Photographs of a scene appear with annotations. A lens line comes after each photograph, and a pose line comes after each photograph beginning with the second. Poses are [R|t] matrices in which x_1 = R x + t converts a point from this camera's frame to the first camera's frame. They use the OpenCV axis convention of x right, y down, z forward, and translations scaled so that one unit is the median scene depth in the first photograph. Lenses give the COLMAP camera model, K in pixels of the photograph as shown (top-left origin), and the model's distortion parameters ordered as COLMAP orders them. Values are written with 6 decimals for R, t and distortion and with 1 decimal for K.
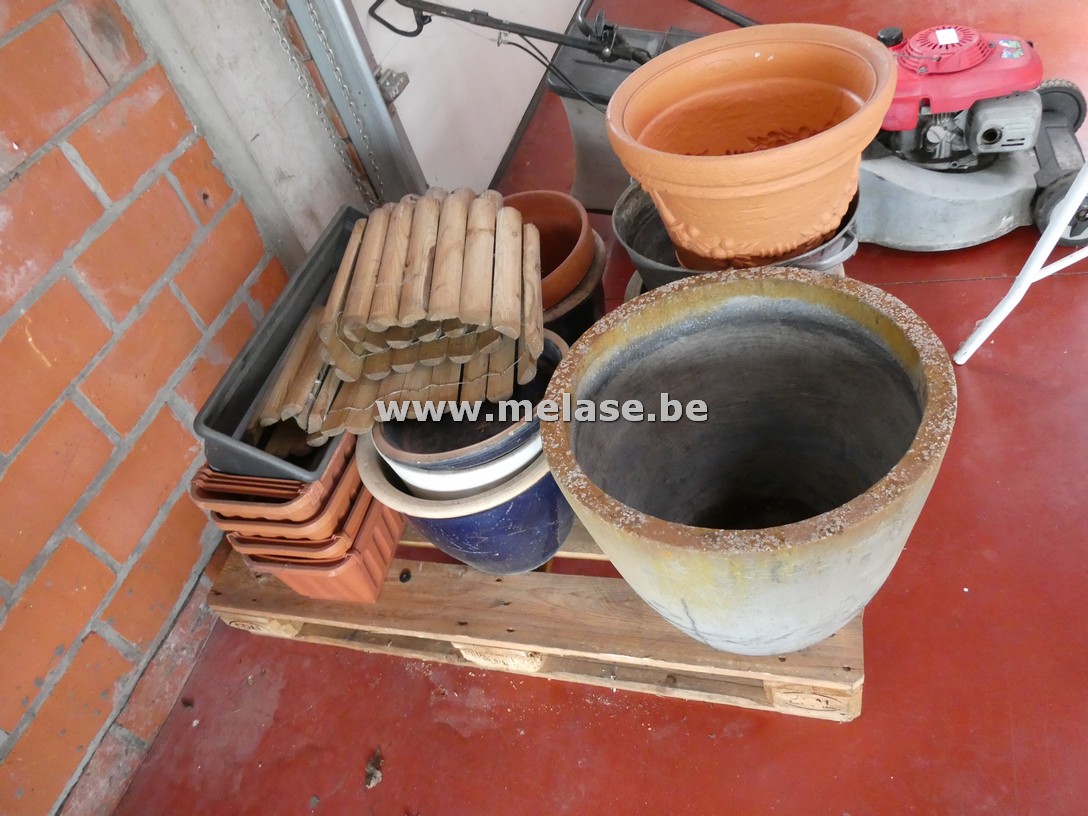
lens RADIAL K [[776.4, 0, 544.0], [0, 776.4, 408.0], [0, 0, 1]] dist [-0.000443, -0.000899]
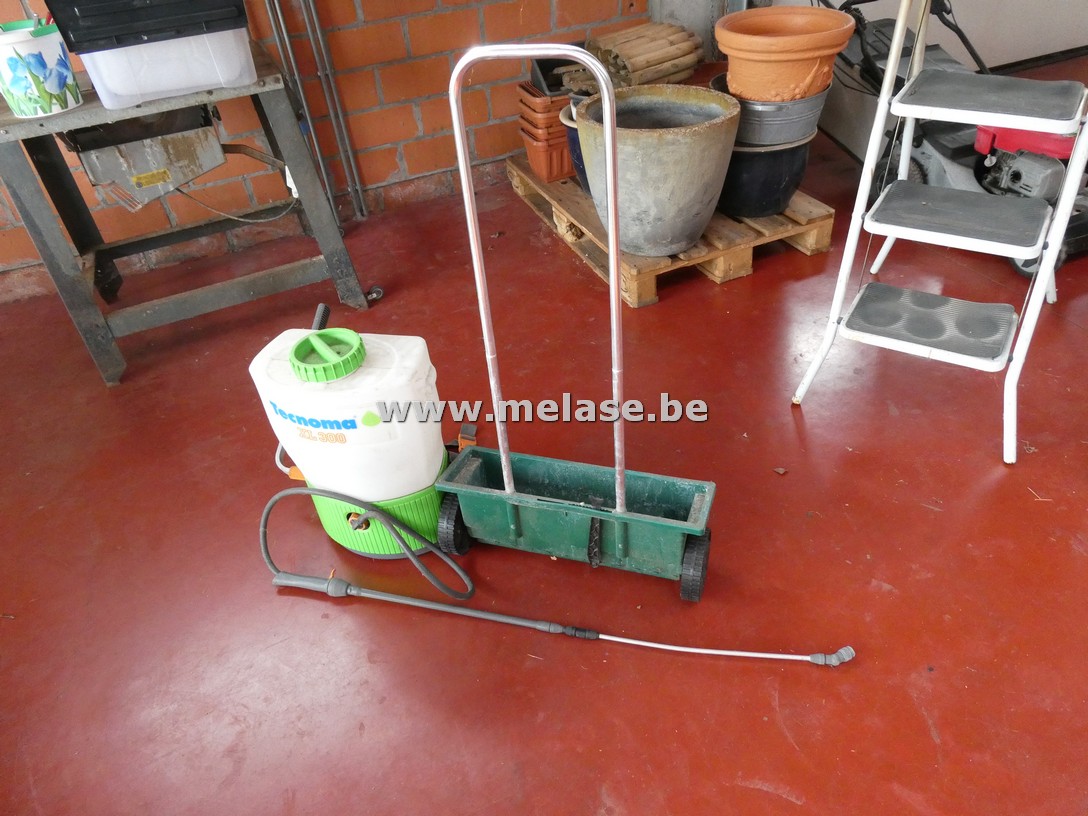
lens RADIAL K [[776.4, 0, 544.0], [0, 776.4, 408.0], [0, 0, 1]] dist [-0.000443, -0.000899]
pose [[0.595839, 0.632695, -0.494645, 1.299603], [-0.620723, 0.753621, 0.216238, 0.267394], [0.509588, 0.178194, 0.841764, -0.758176]]
